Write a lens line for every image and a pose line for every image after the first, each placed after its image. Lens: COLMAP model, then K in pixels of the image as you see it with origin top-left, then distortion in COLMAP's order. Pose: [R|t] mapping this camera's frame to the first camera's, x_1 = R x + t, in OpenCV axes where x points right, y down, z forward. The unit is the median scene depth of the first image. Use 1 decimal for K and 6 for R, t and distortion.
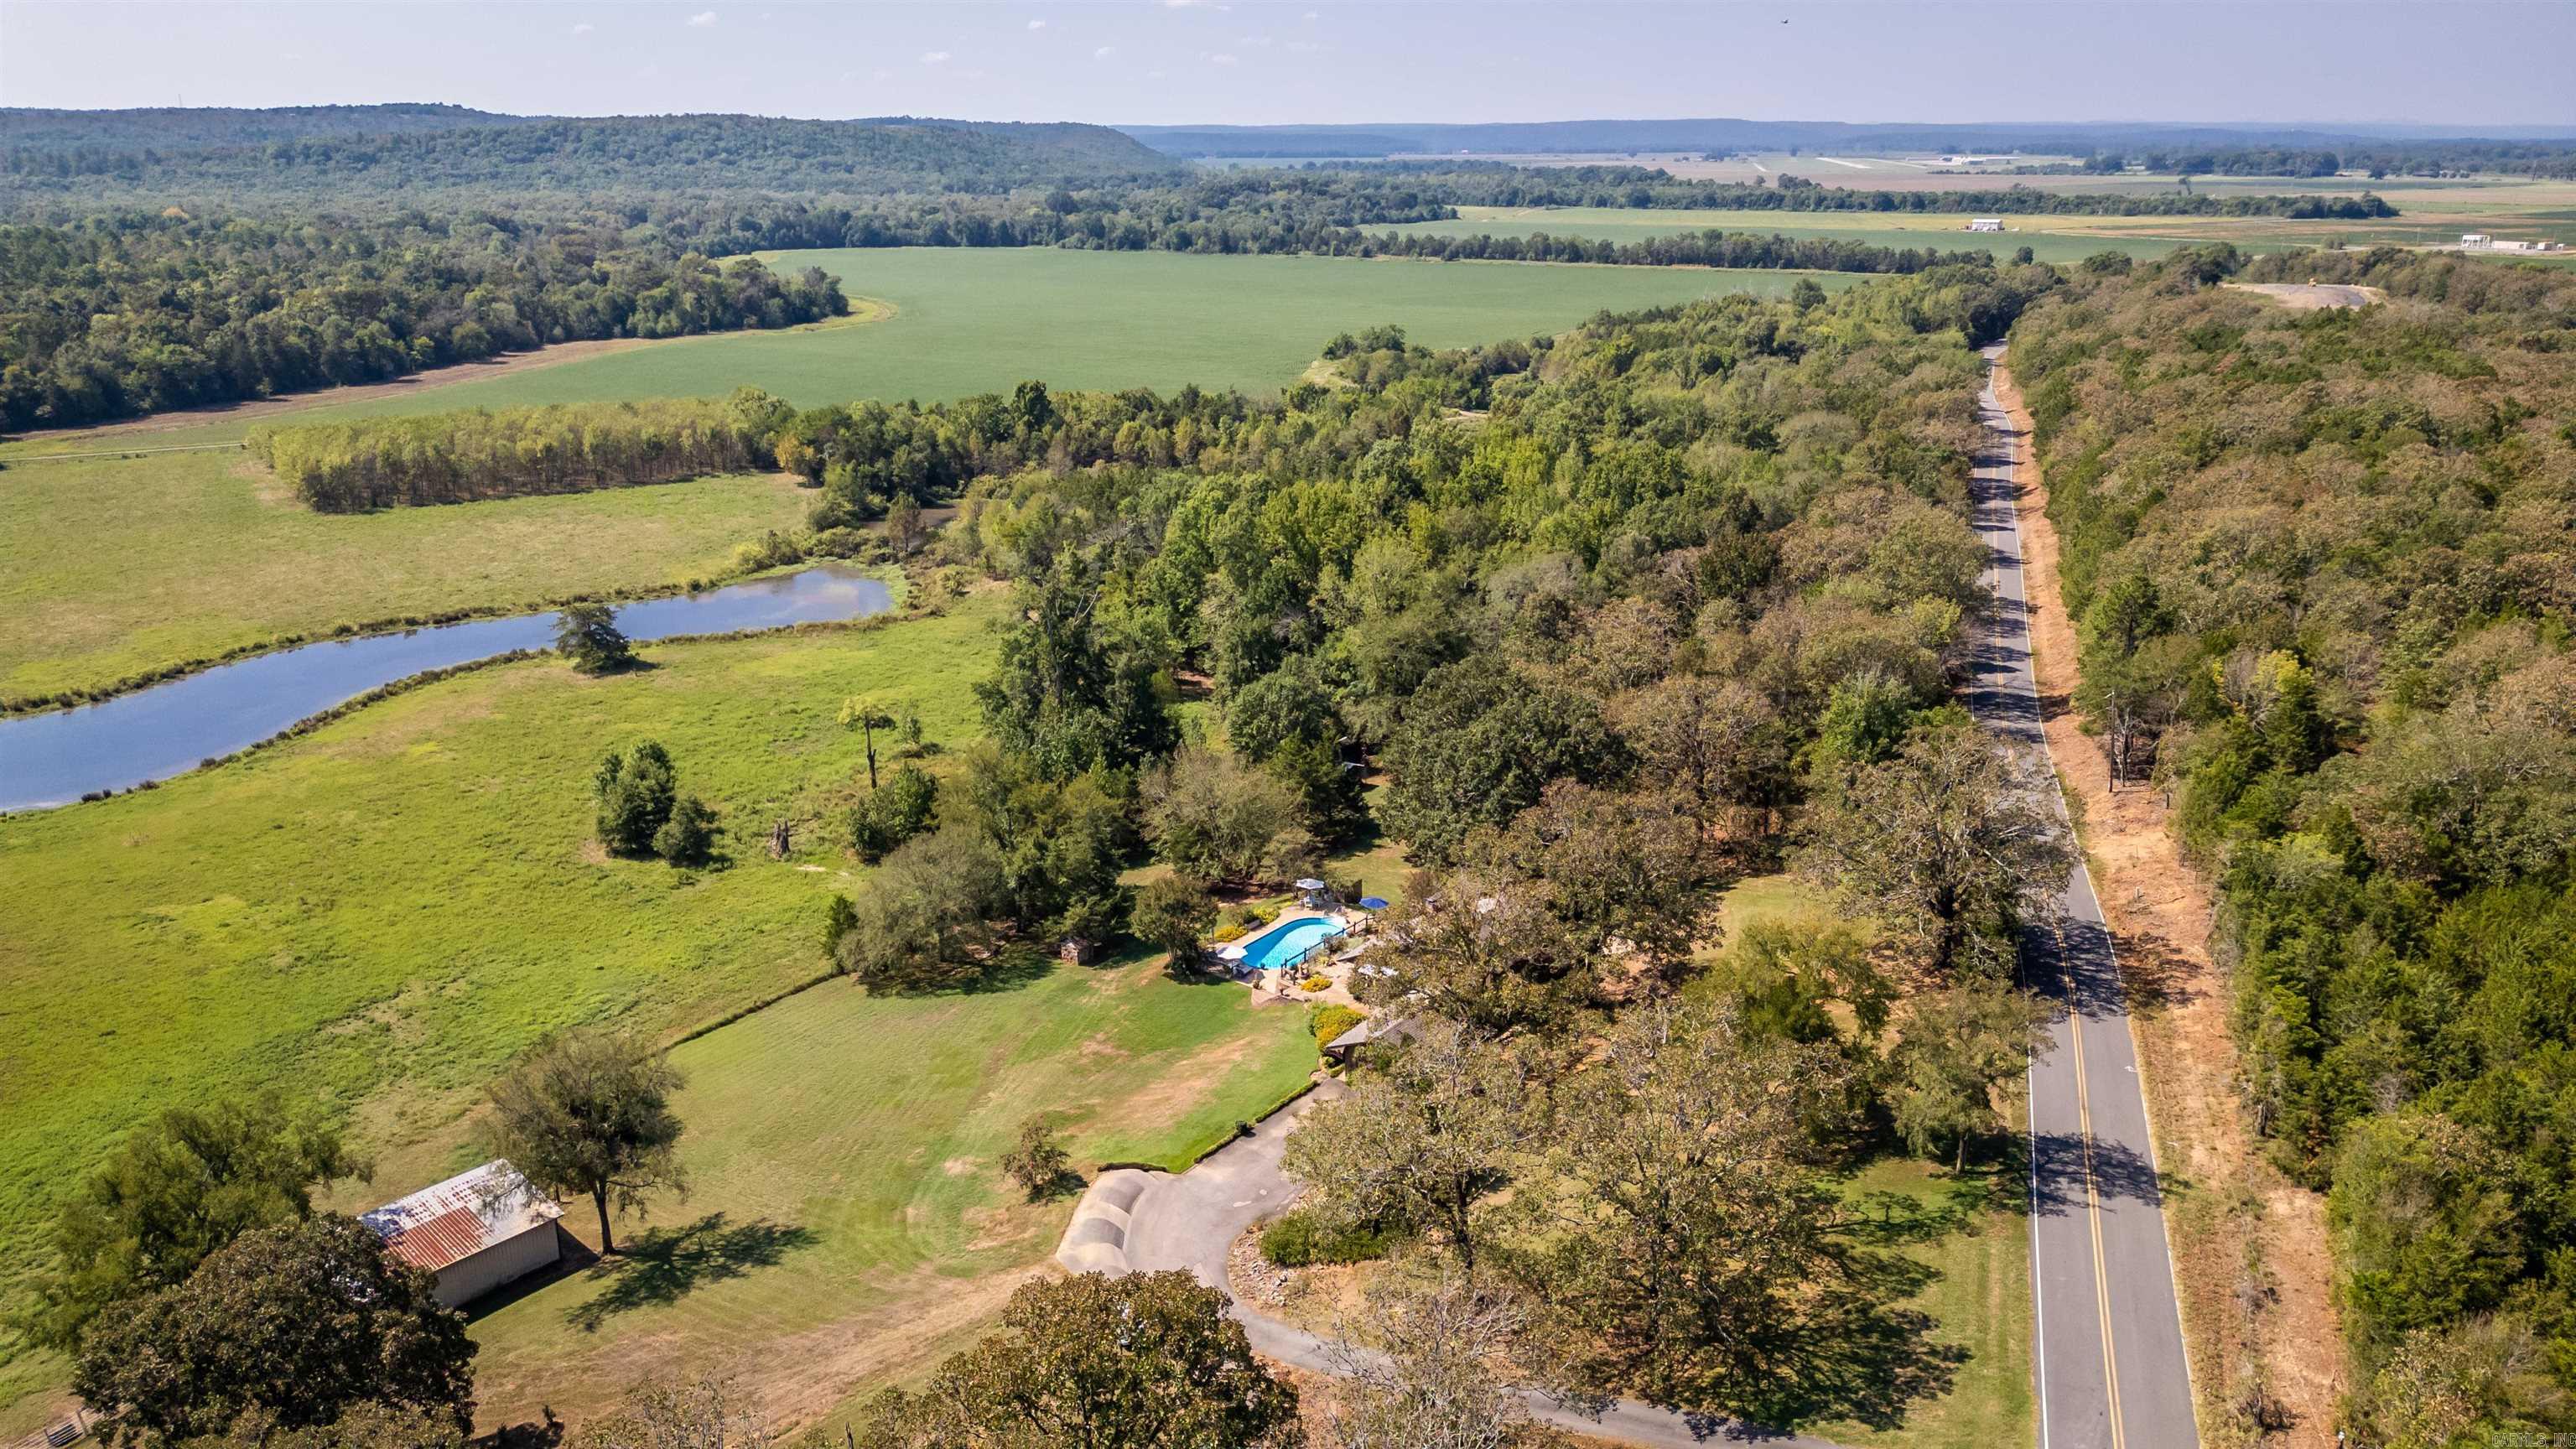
lens RADIAL K [[1792.3, 0, 1311.9], [0, 1792.3, 716.3], [0, 0, 1]] dist [0.044282, -0.040781]
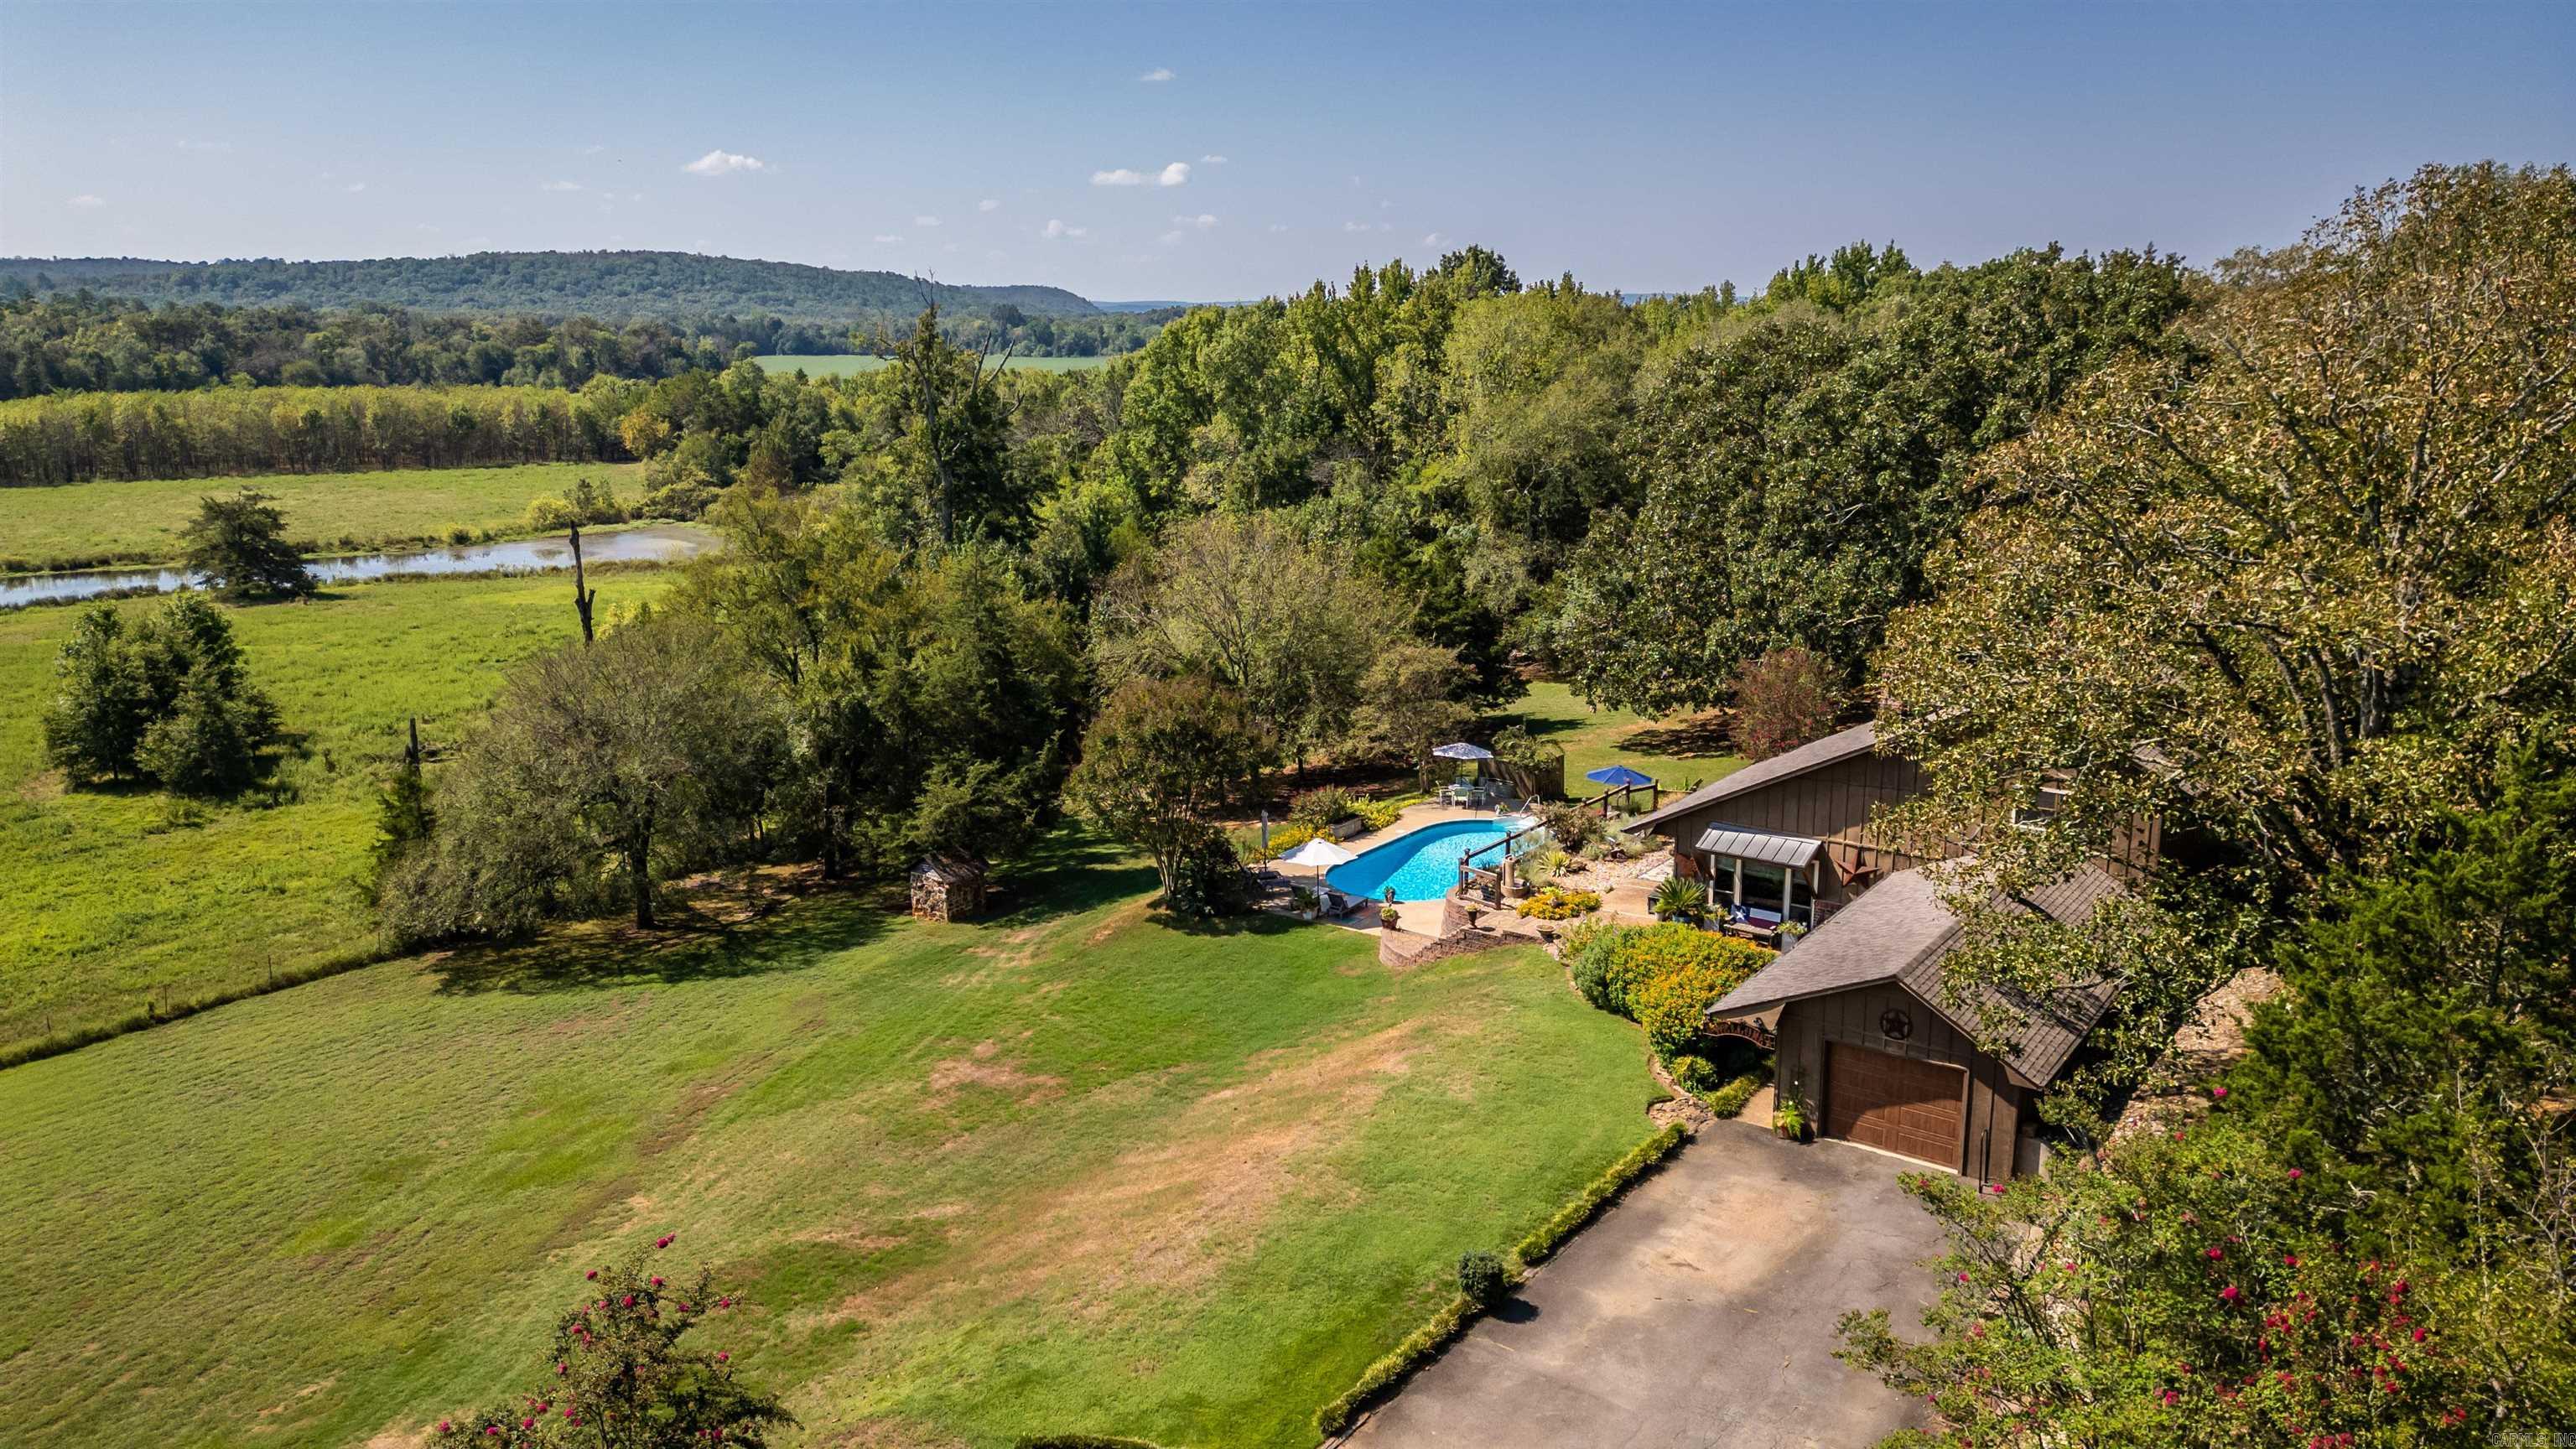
lens RADIAL K [[1792.3, 0, 1313.8], [0, 1792.3, 724.1], [0, 0, 1]] dist [0.044282, -0.040781]
pose [[0.999557, -0.007156, 0.028903, -0.042138], [0.009720, 0.995930, -0.089599, 0.102621], [-0.028144, 0.089840, 0.995558, 0.440268]]
